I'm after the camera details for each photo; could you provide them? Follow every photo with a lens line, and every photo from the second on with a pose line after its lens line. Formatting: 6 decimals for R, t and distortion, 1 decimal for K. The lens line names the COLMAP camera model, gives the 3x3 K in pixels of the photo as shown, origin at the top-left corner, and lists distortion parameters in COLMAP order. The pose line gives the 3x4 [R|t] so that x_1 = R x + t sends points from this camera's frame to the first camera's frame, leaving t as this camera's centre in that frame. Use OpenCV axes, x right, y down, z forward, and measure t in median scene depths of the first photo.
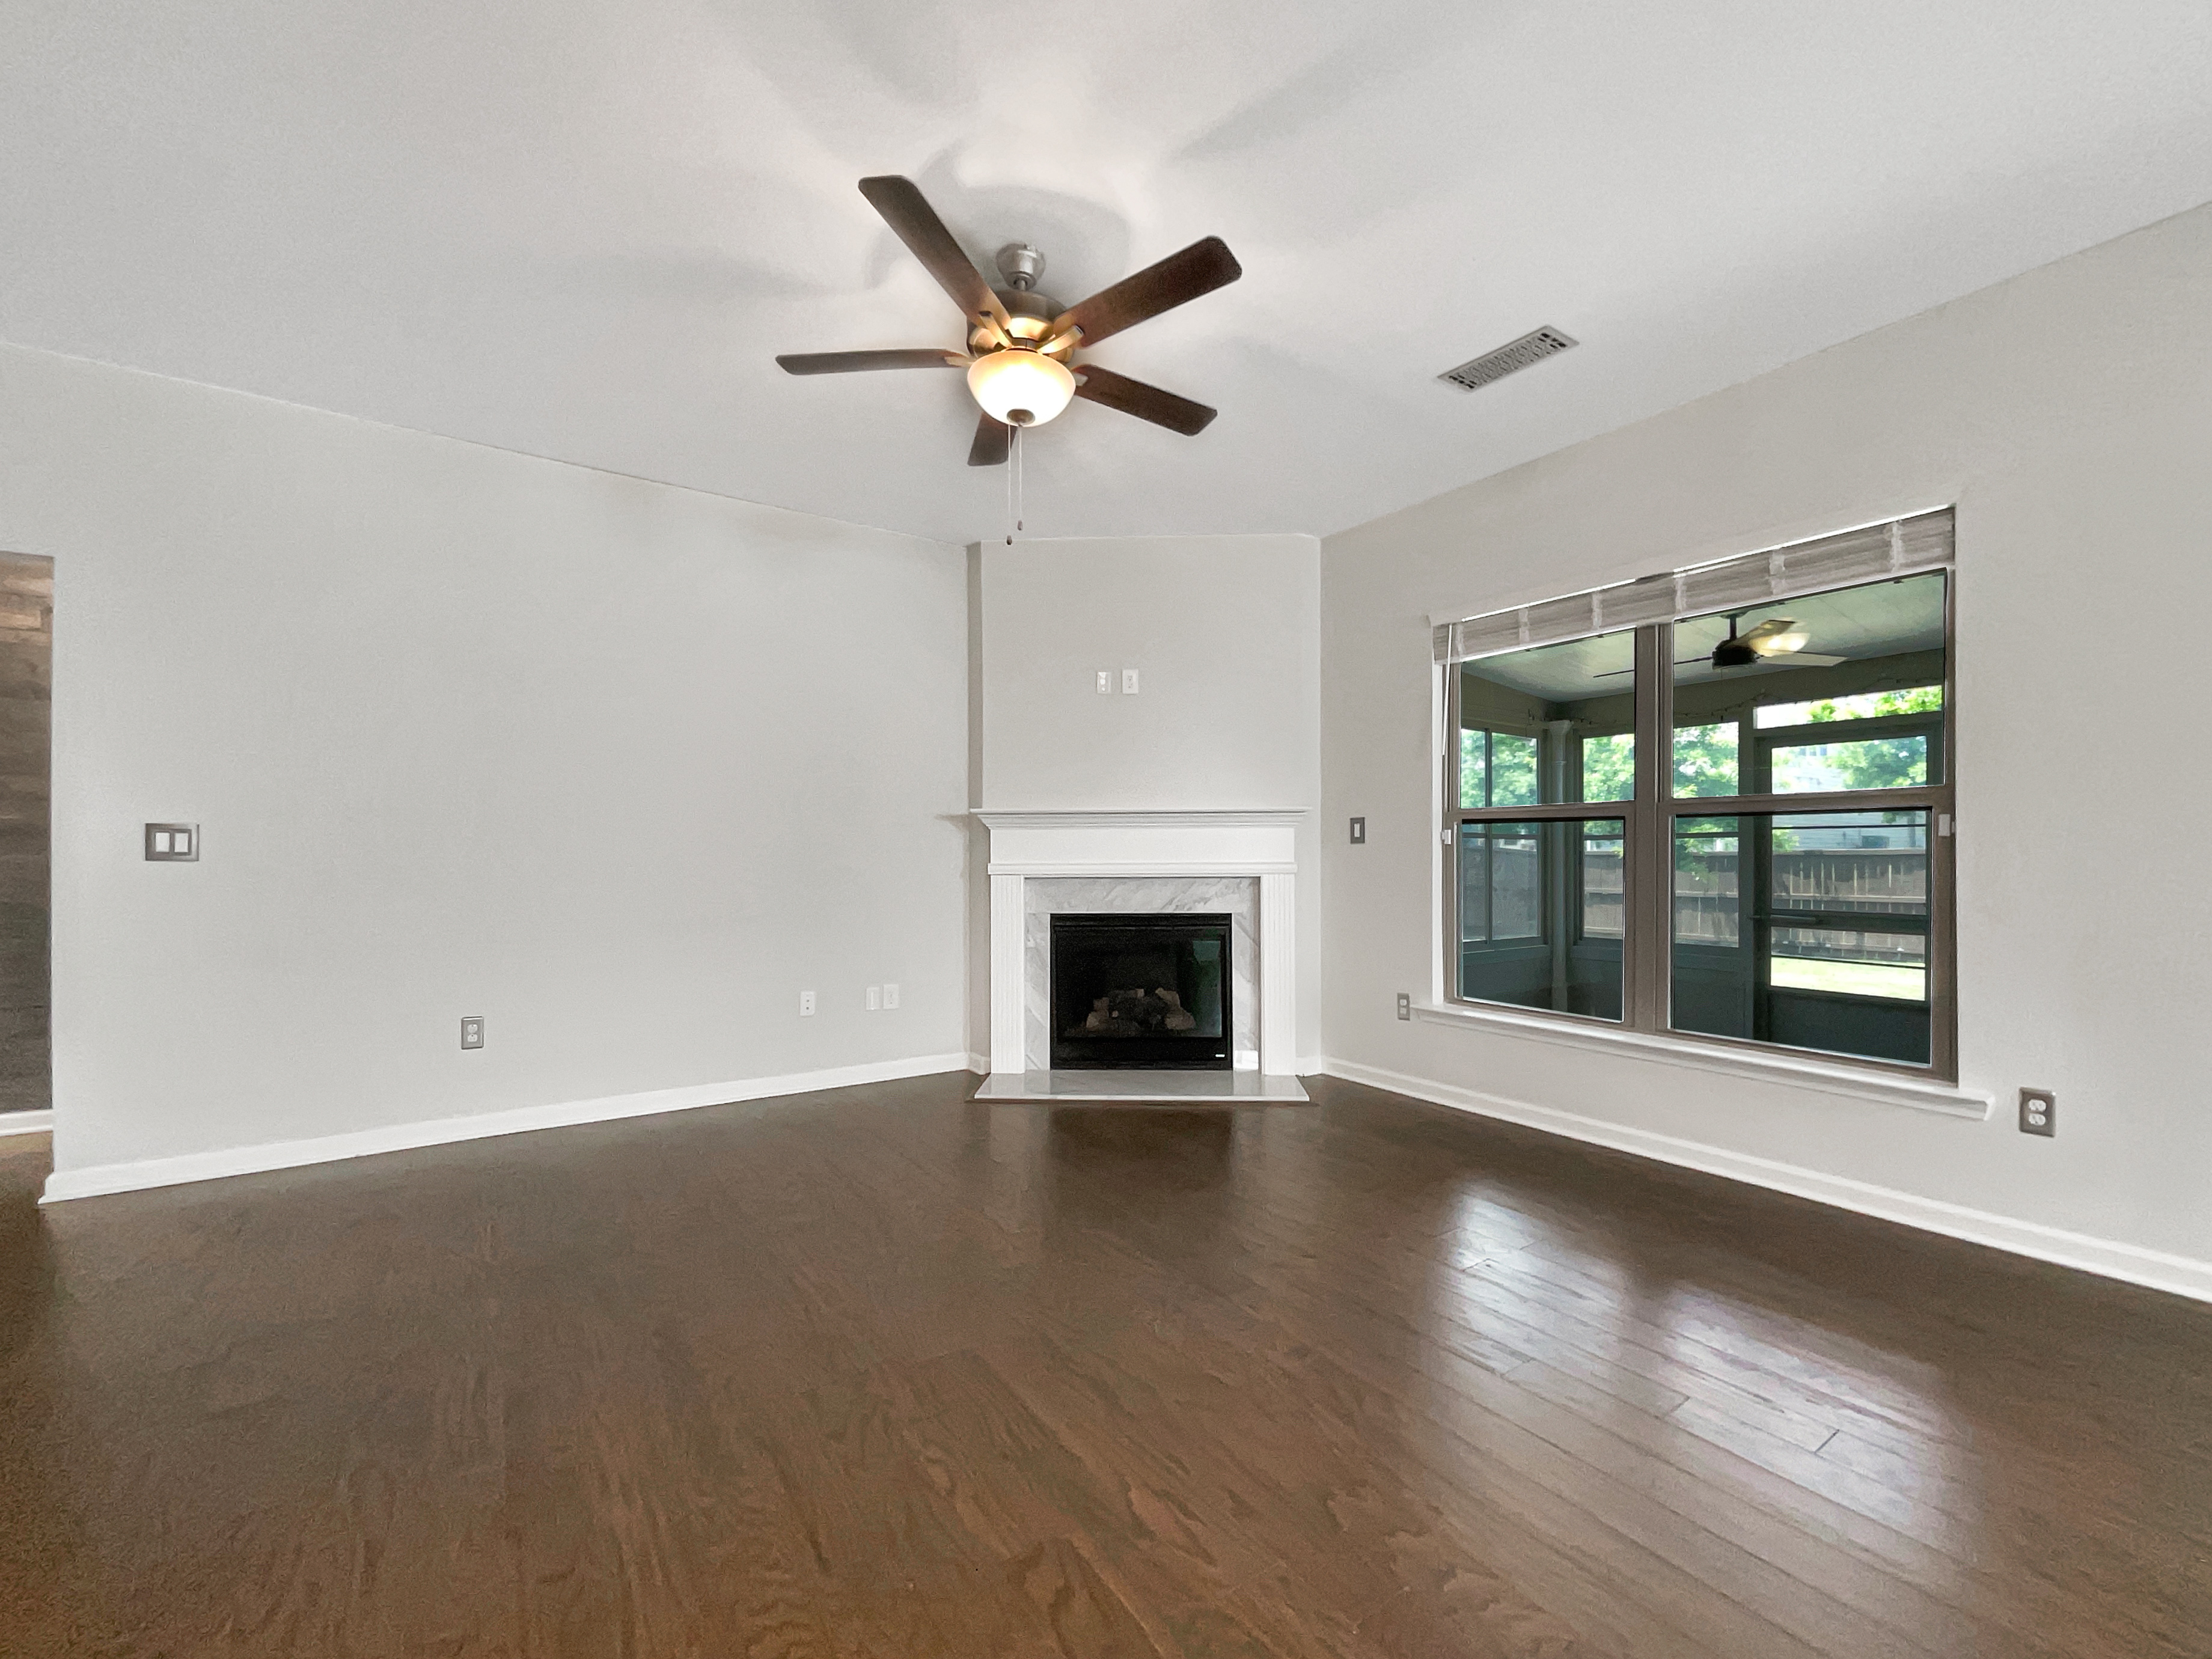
lens RADIAL K [[900.6, 0, 1100.4], [0, 900.6, 852.2], [0, 0, 1]] dist [-0.000939, 0.000095]
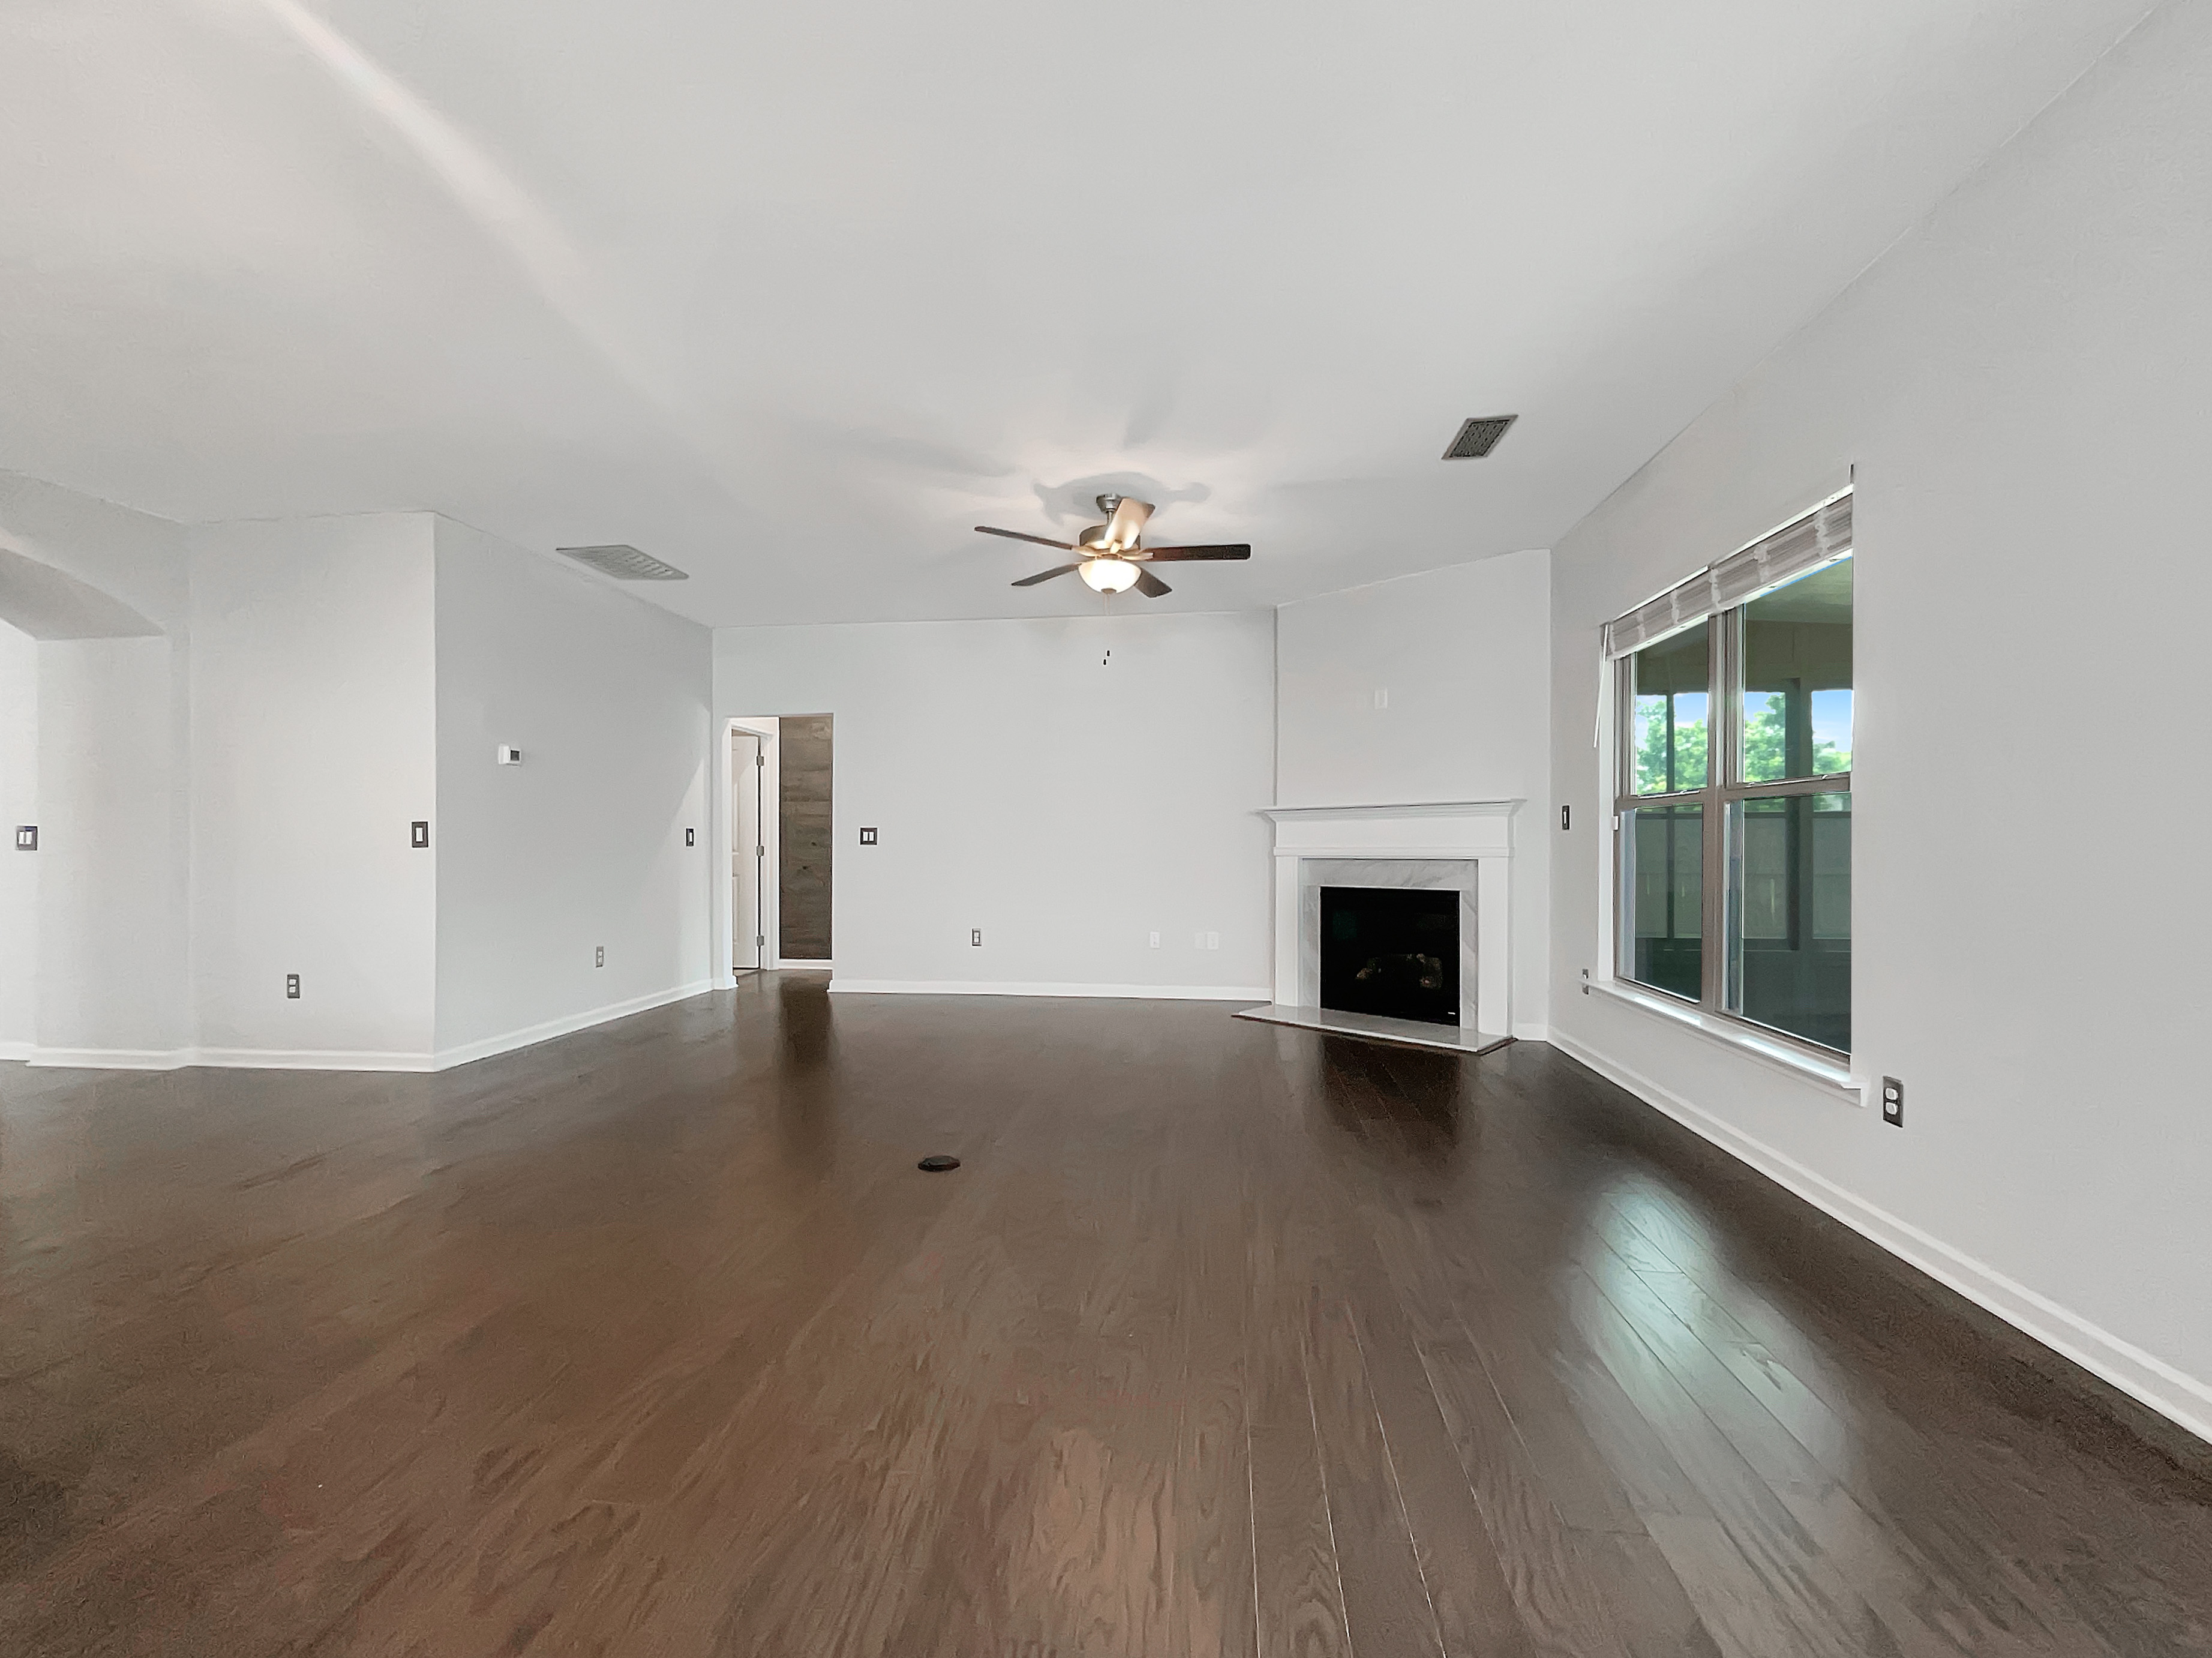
lens RADIAL K [[900.7, 0, 1100.4], [0, 900.7, 851.7], [0, 0, 1]] dist [-0.000939, 0.000095]
pose [[0.749314, 0.006187, -0.662186, 0.567673], [0.005187, 0.999871, 0.015211, -0.002618], [0.662195, -0.014832, 0.749185, -0.171164]]
